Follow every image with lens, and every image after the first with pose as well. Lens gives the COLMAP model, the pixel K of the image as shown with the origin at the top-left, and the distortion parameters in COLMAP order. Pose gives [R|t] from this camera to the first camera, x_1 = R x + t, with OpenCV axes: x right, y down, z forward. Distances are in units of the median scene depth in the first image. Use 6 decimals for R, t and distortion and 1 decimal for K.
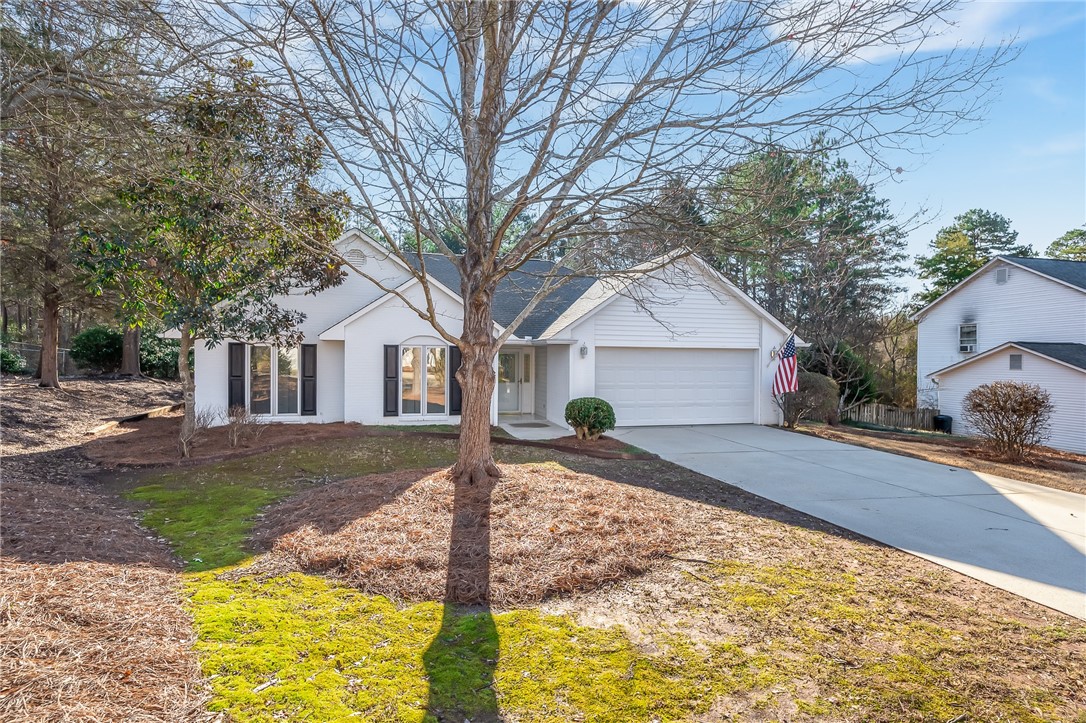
lens RADIAL K [[545.9, 0, 543.0], [0, 545.9, 361.5], [0, 0, 1]] dist [-0.000531, -0.000004]
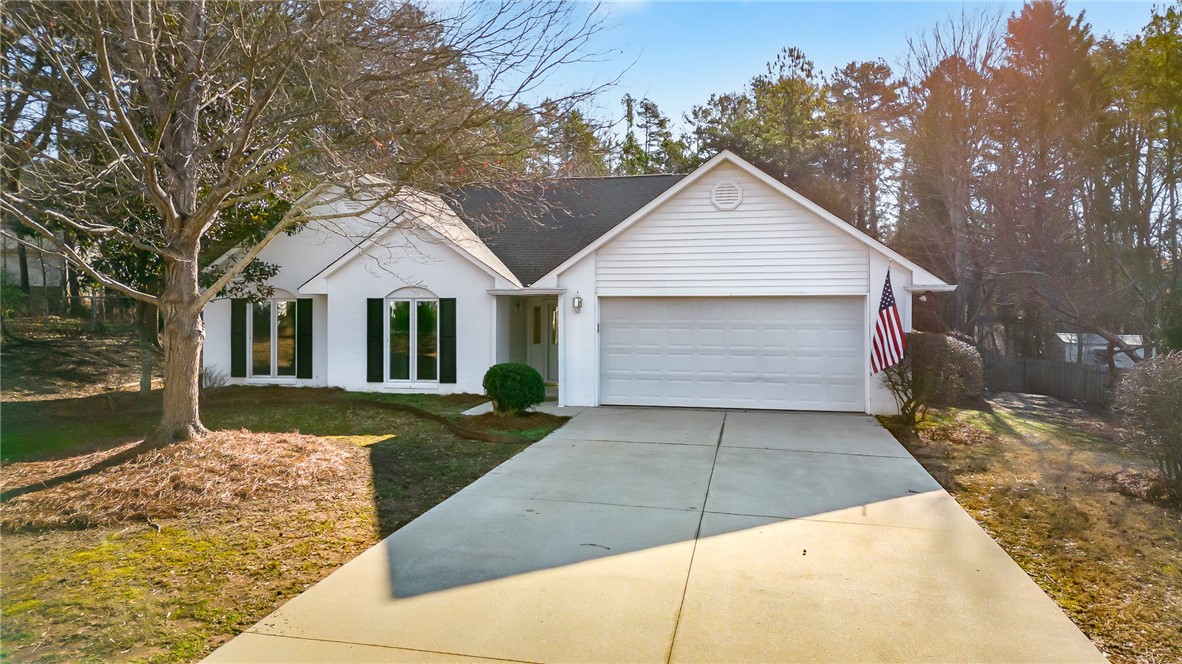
lens RADIAL K [[795.7, 0, 591.0], [0, 795.7, 332.0], [0, 0, 1]] dist [0.025165, 0.000238]
pose [[0.905418, 0.003915, -0.424503, 0.554555], [0.005058, 0.999787, 0.020009, -0.000985], [0.424491, -0.020264, 0.905205, 0.014223]]
